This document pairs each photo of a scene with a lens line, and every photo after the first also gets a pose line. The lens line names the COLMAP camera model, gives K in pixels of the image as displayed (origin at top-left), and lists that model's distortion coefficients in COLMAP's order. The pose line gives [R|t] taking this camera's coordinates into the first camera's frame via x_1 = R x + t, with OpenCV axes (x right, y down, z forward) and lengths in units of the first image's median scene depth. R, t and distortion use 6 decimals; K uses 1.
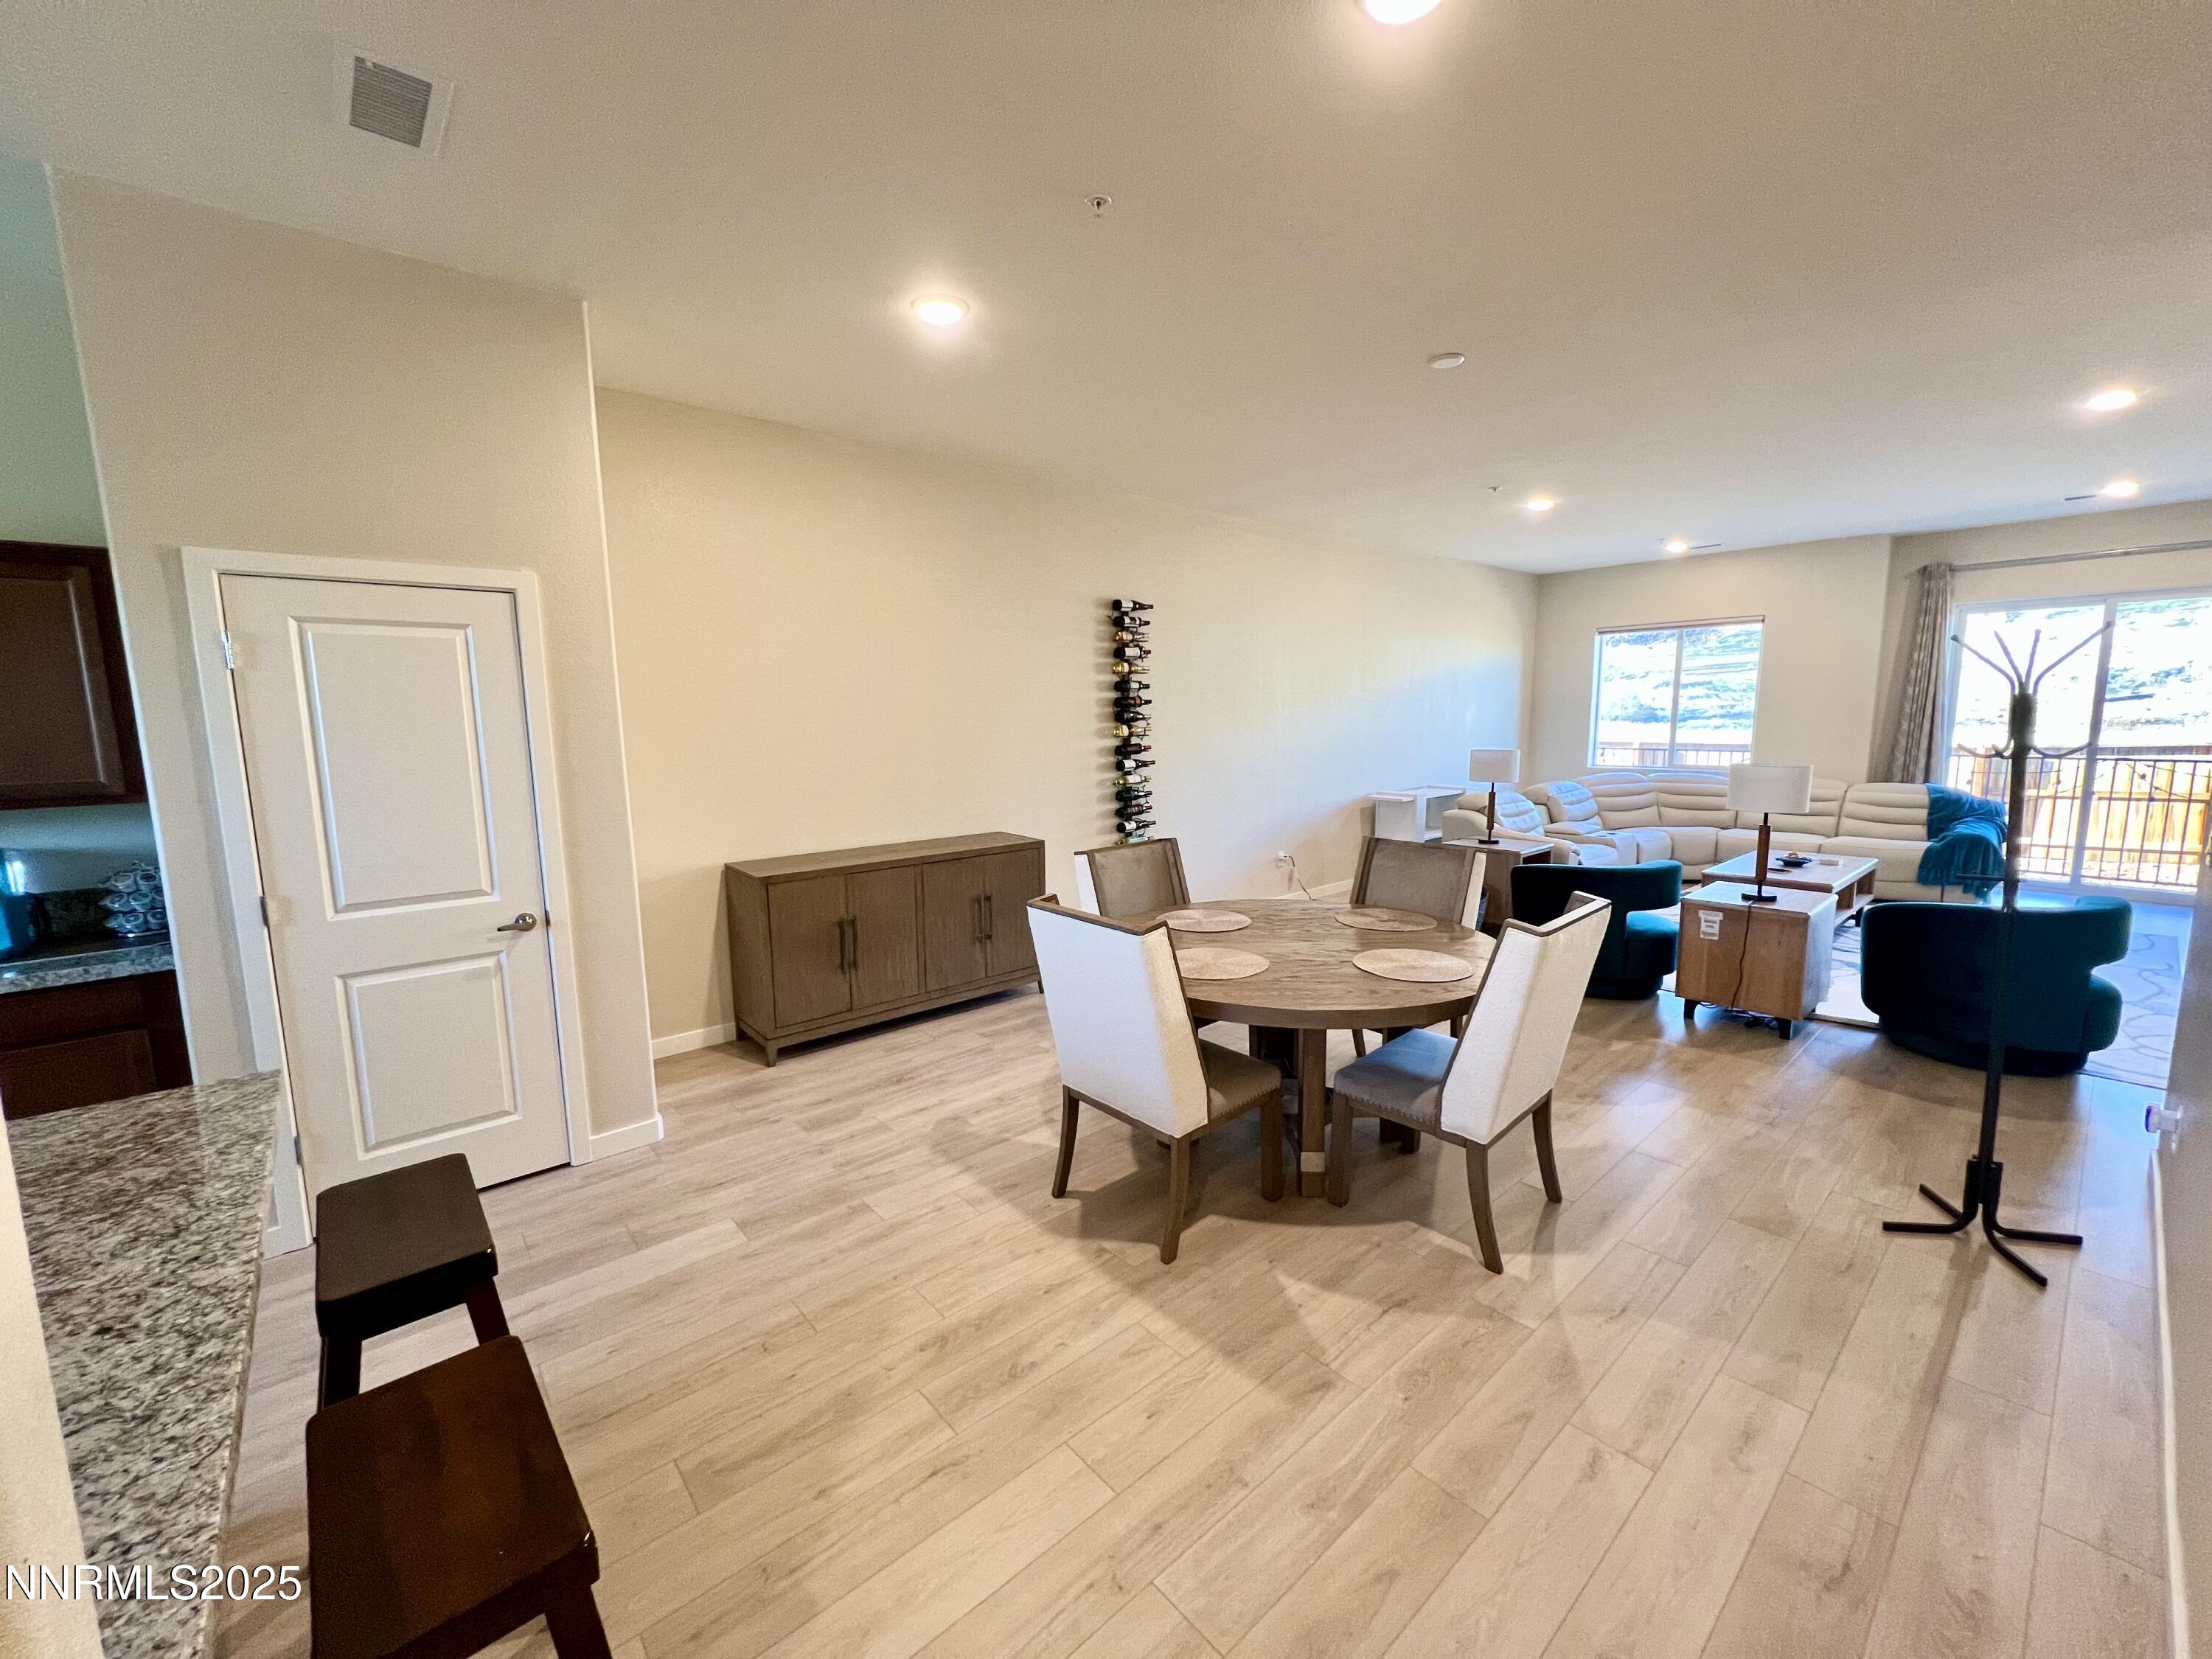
lens RADIAL K [[884.2, 0, 1103.3], [0, 884.2, 829.8], [0, 0, 1]] dist [-0.000376, -0.000123]
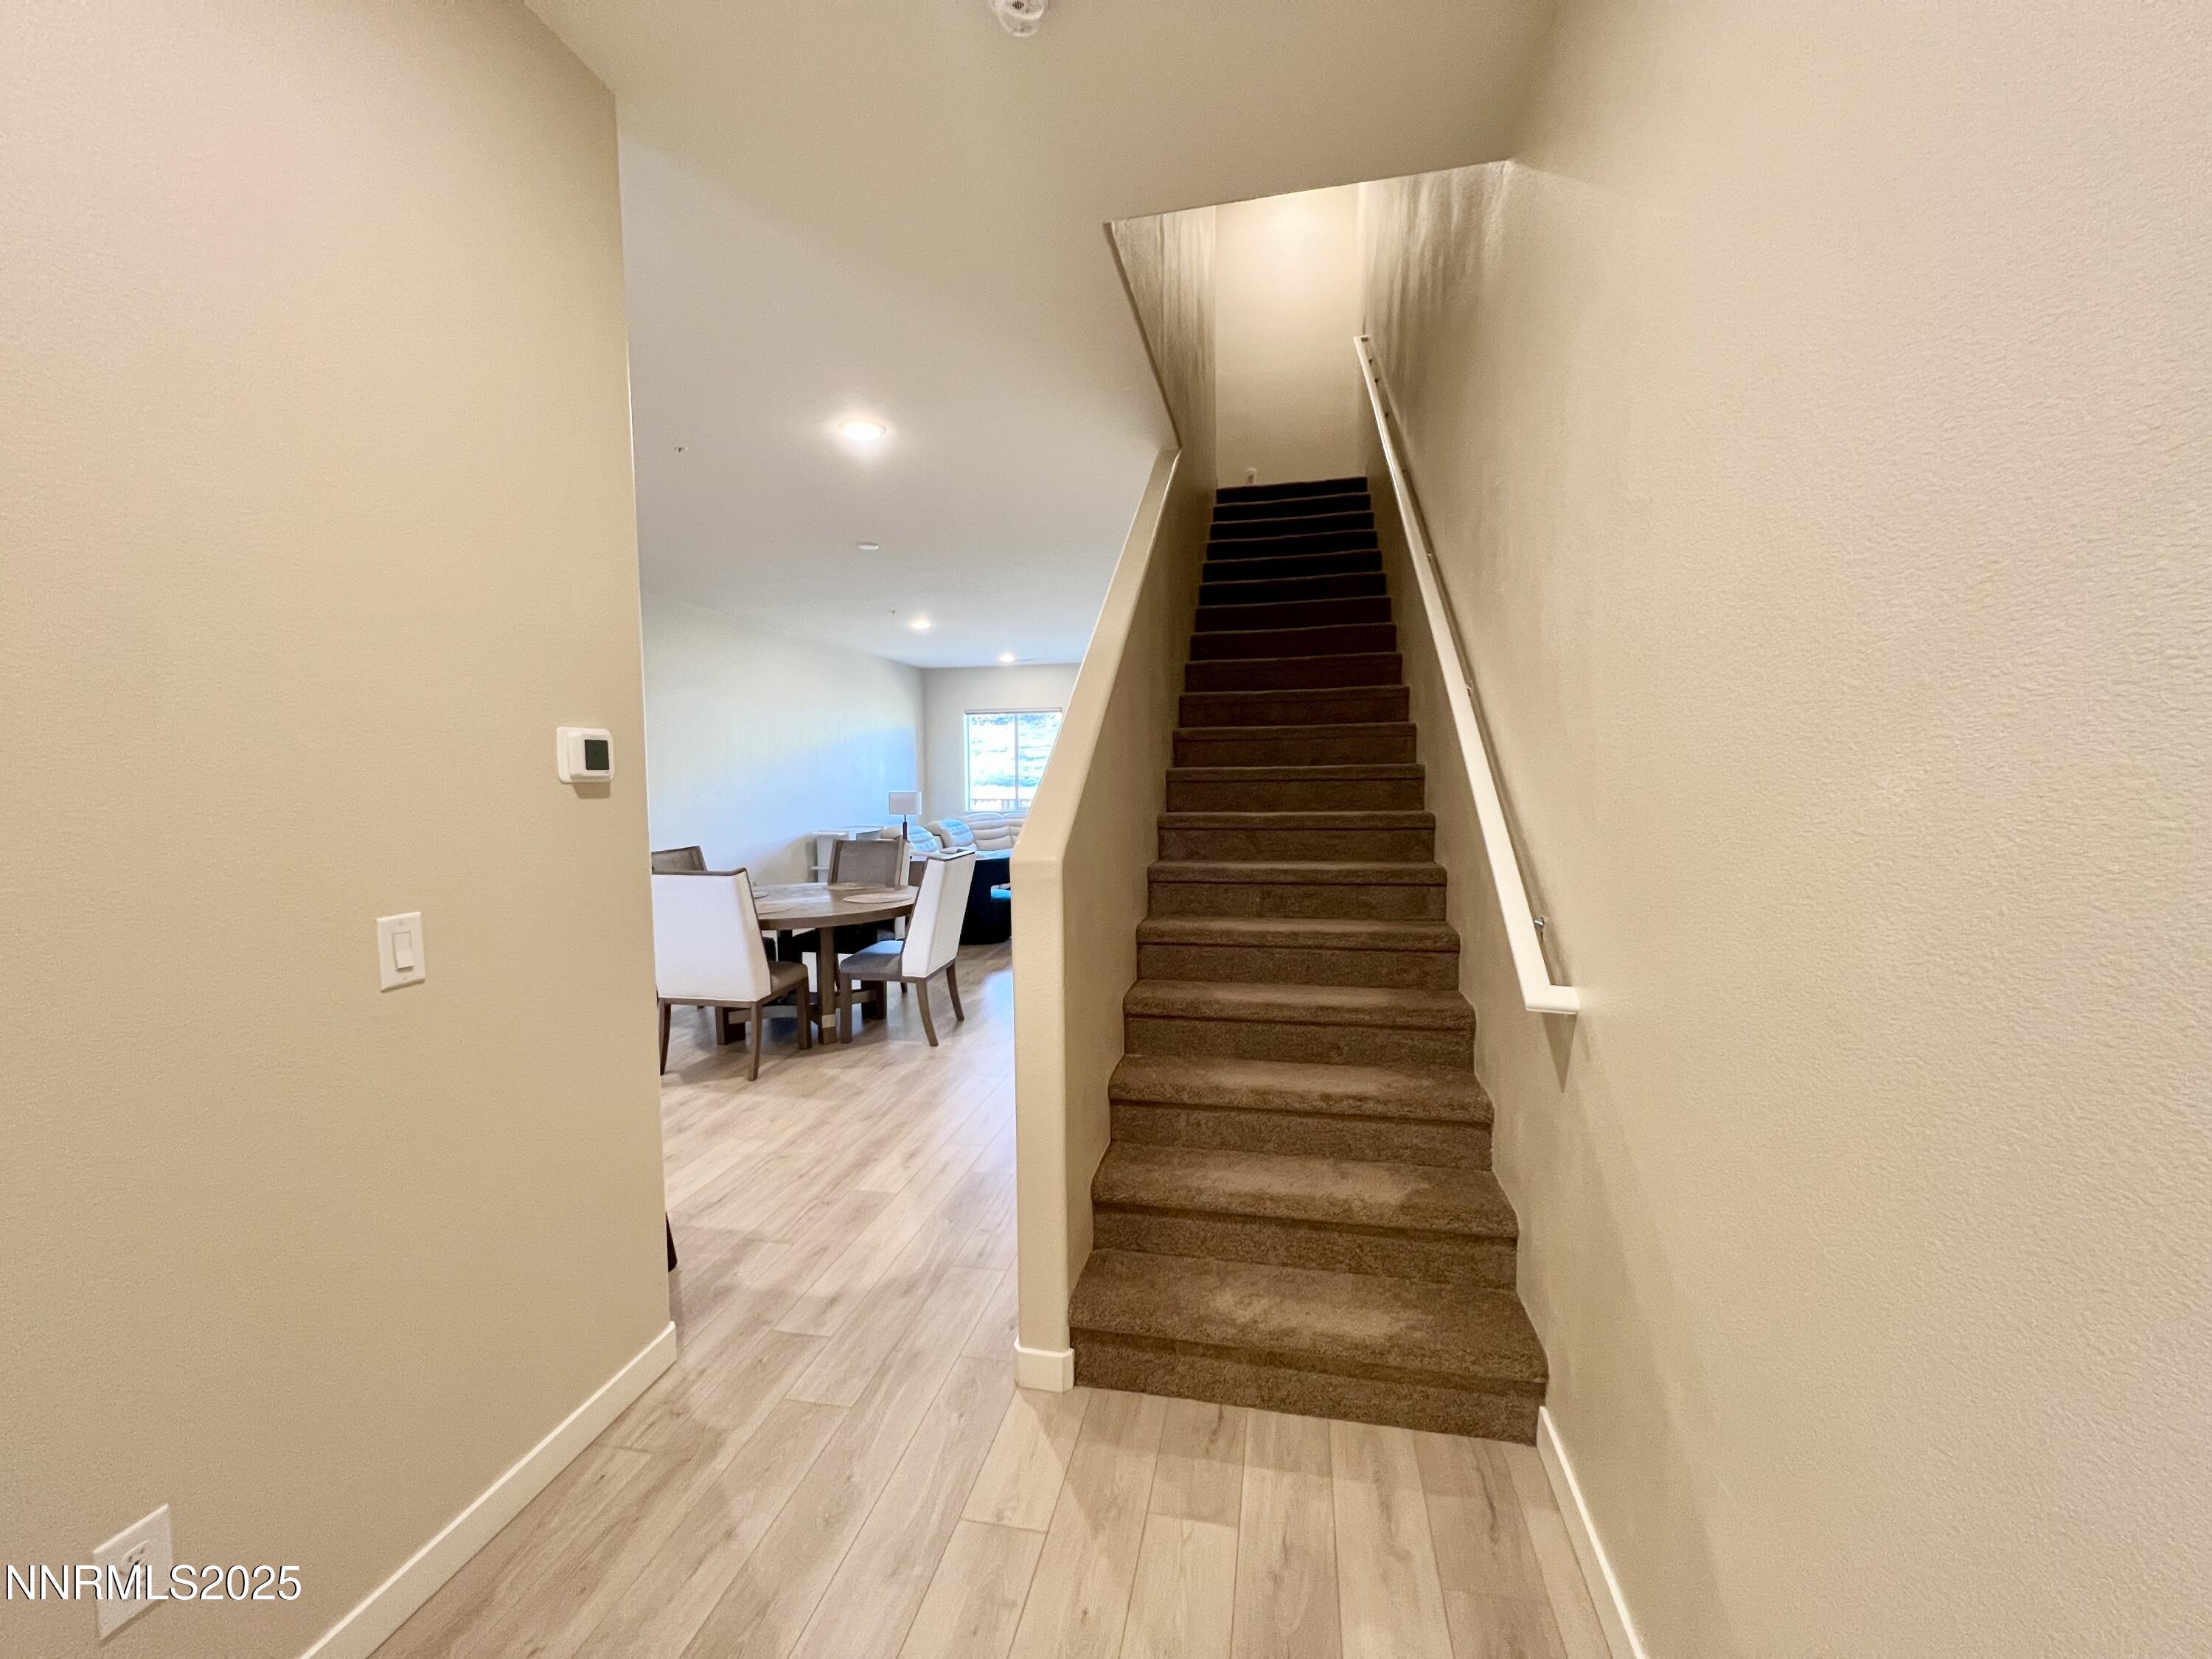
lens RADIAL K [[885.9, 0, 1101.2], [0, 885.9, 833.2], [0, 0, 1]] dist [-0.001152, -0.000023]
pose [[0.797332, -0.034267, 0.602567, -0.340393], [0.078758, 0.995757, -0.047588, 0.141303], [-0.598380, 0.085401, 0.796648, -0.650790]]
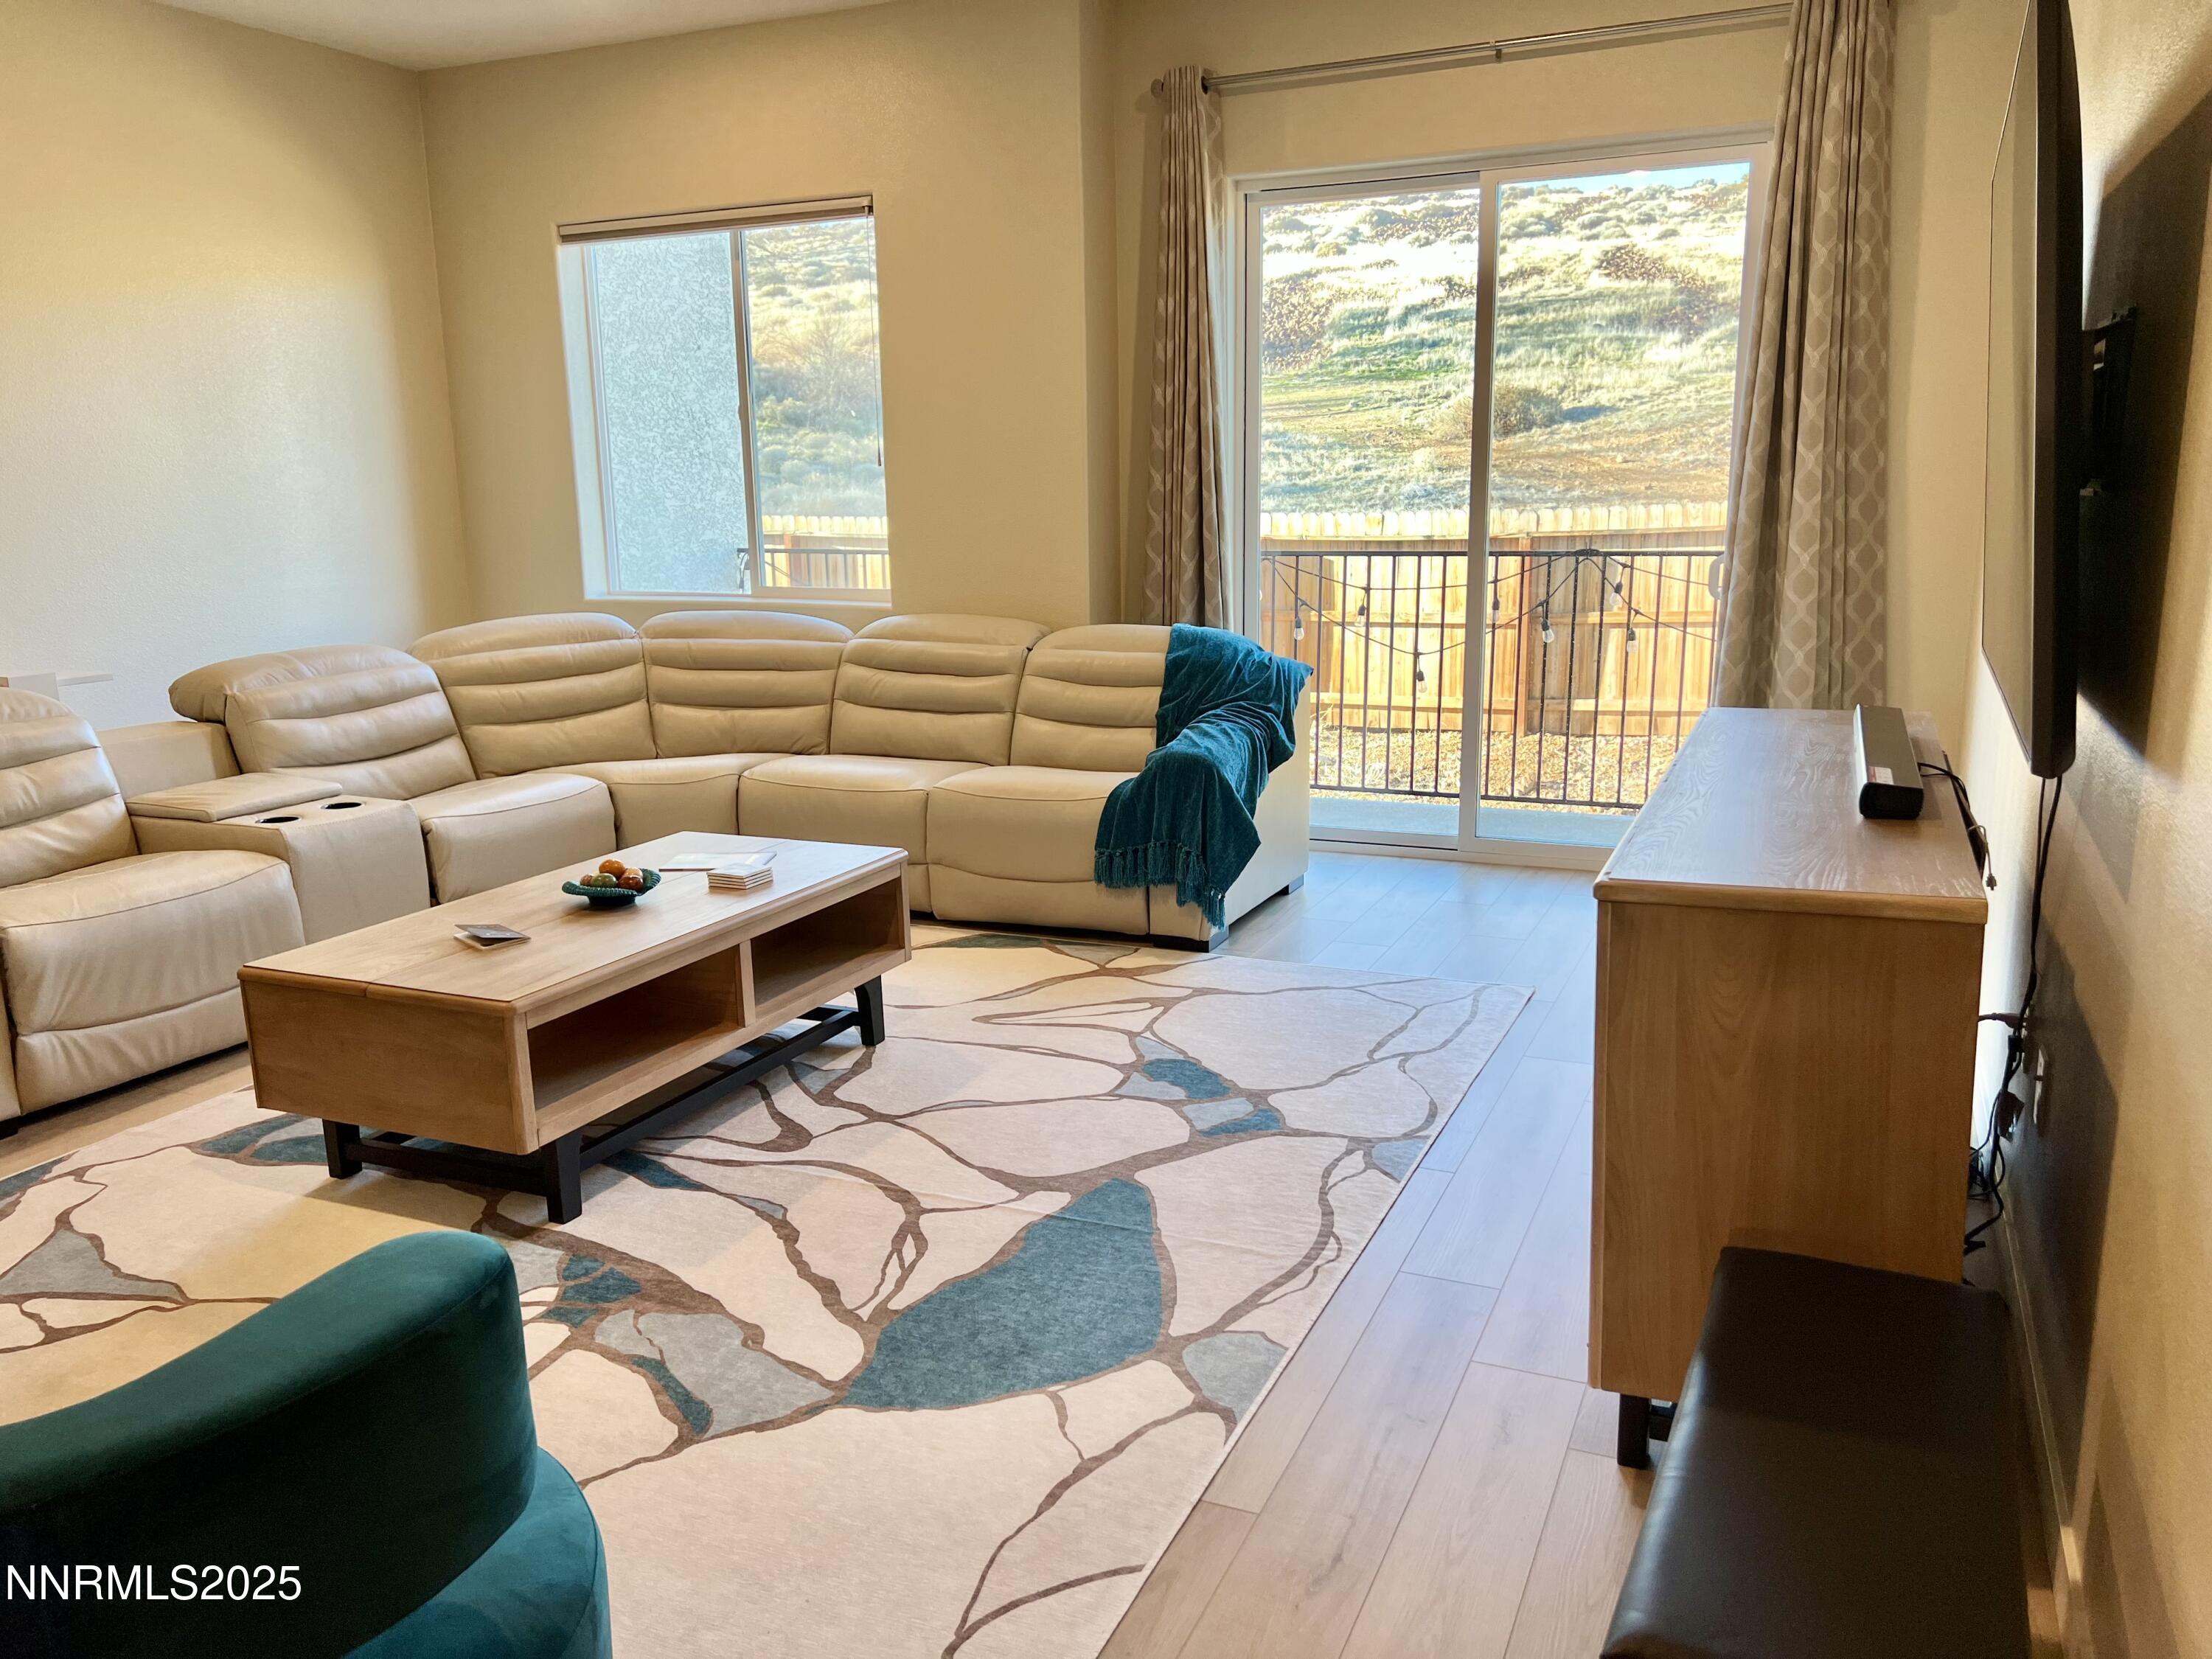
lens RADIAL K [[1642.1, 0, 1106.0], [0, 1642.1, 829.5], [0, 0, 1]] dist [0.054872, 0.000092]
pose [[0.906793, -0.086542, 0.412598, 1.436744], [0.057525, 0.994949, 0.082264, -0.052451], [-0.417633, -0.050861, 0.907191, 0.779227]]
